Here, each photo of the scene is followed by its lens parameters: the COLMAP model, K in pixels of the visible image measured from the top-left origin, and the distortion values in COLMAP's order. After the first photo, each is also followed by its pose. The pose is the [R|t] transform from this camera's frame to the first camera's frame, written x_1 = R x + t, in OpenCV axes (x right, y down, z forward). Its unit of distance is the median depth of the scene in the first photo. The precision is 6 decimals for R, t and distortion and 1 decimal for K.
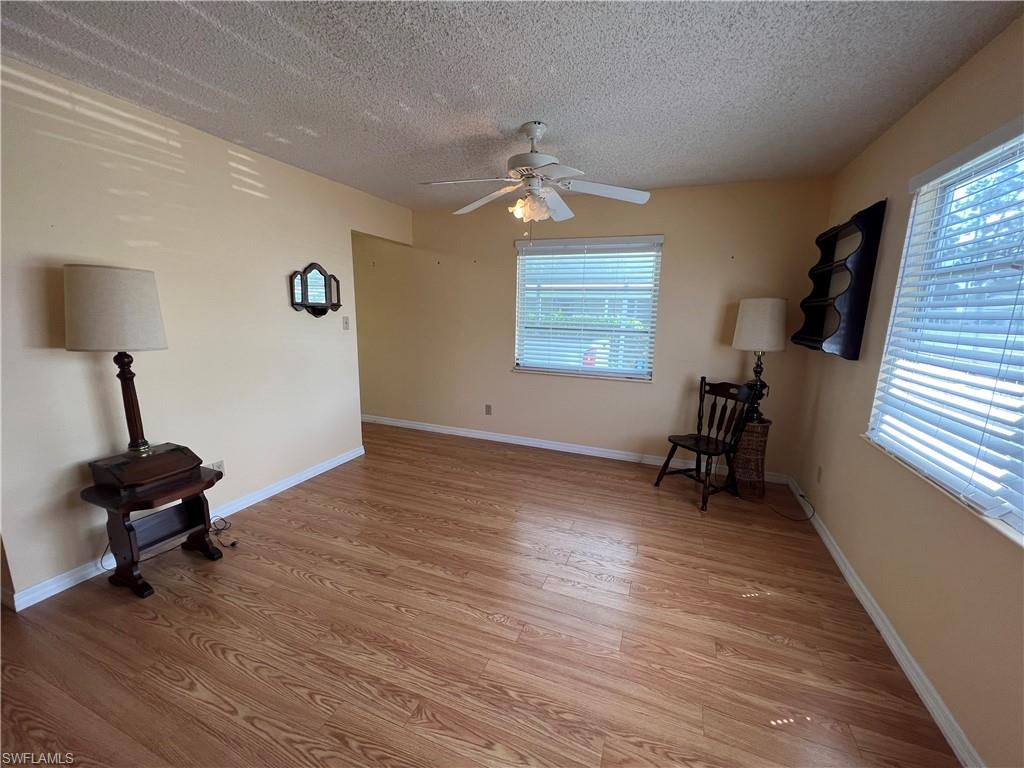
lens RADIAL K [[408.6, 0, 511.9], [0, 408.6, 391.1], [0, 0, 1]] dist [-0.003225, -0.000882]
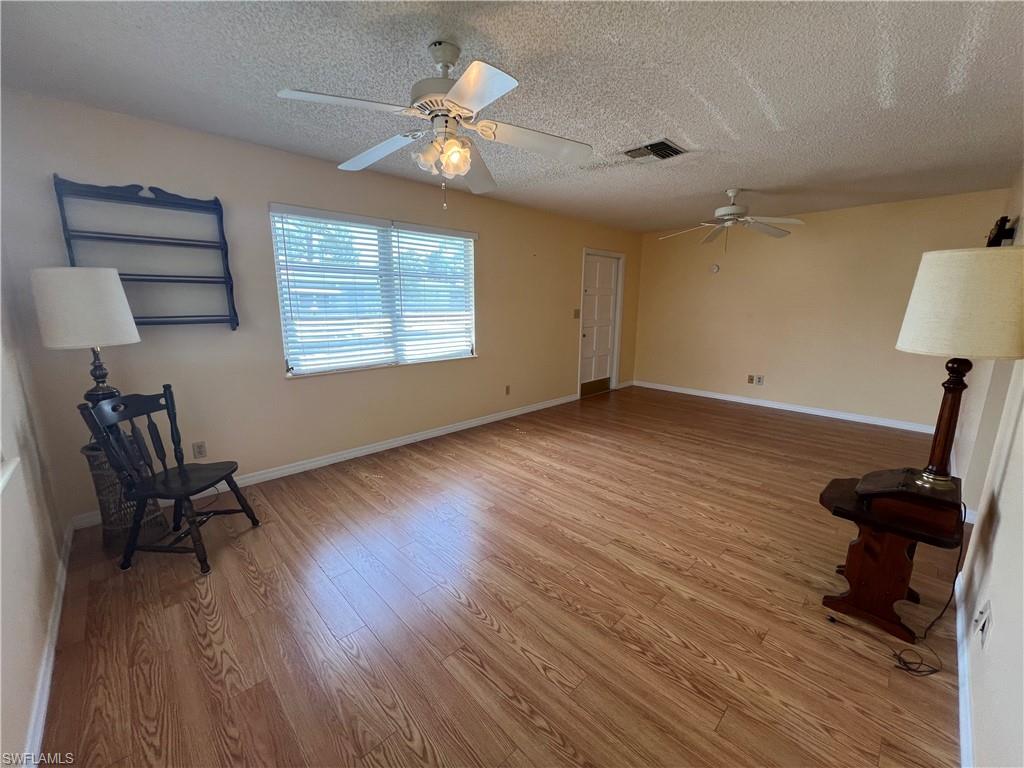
lens RADIAL K [[408.6, 0, 511.7], [0, 408.6, 385.0], [0, 0, 1]] dist [-0.003225, -0.000882]
pose [[-0.911626, -0.105321, 0.397297, -0.314053], [0.059847, 0.922298, 0.381818, -0.259905], [-0.406640, 0.371852, -0.834488, 1.322892]]
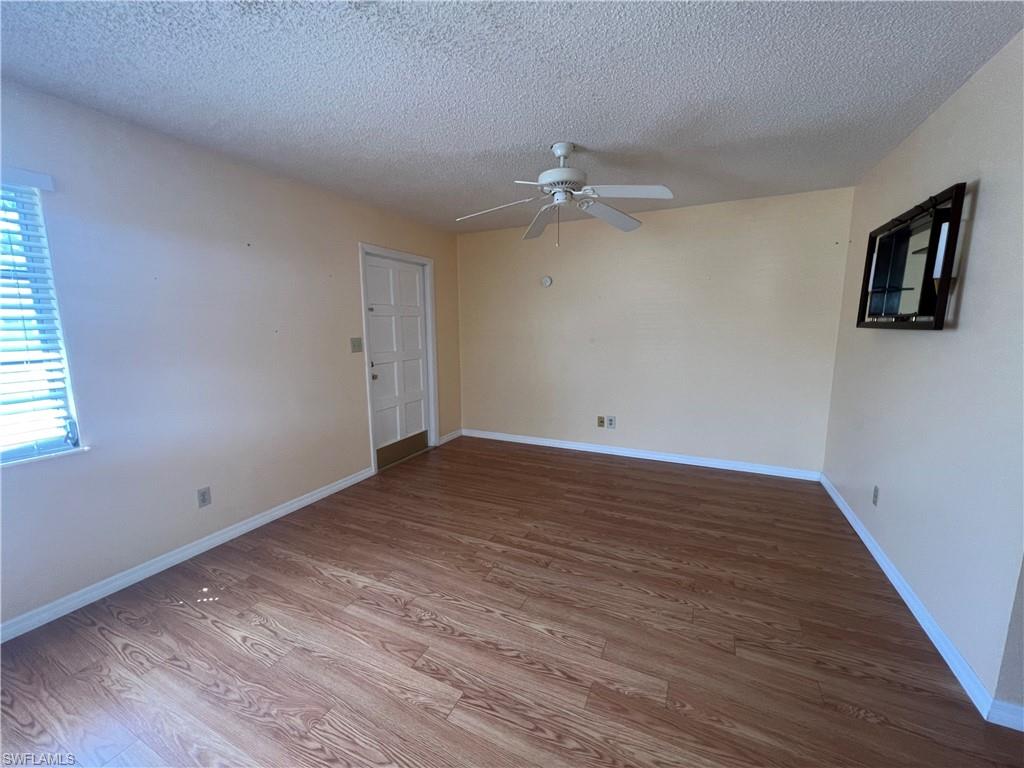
lens RADIAL K [[406.2, 0, 514.5], [0, 406.2, 387.1], [0, 0, 1]] dist [-0.008440, -0.000004]
pose [[-0.998169, -0.022423, 0.056174, -0.336068], [-0.001577, 0.938075, 0.346428, -0.128926], [-0.060463, 0.345706, -0.936393, 0.666267]]
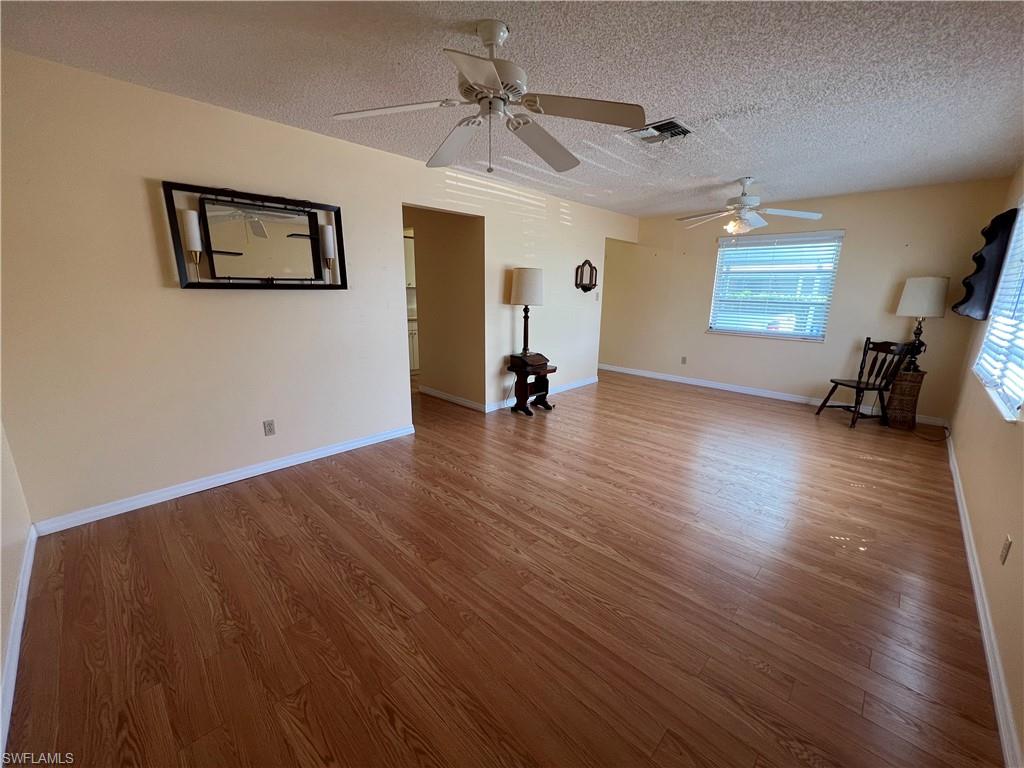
lens RADIAL K [[408.6, 0, 510.2], [0, 408.6, 387.6], [0, 0, 1]] dist [-0.003225, -0.000882]
pose [[0.923957, 0.084993, -0.372934, -0.109957], [-0.071557, 0.996195, 0.049751, 0.158365], [0.375744, -0.019282, 0.926523, -0.729866]]
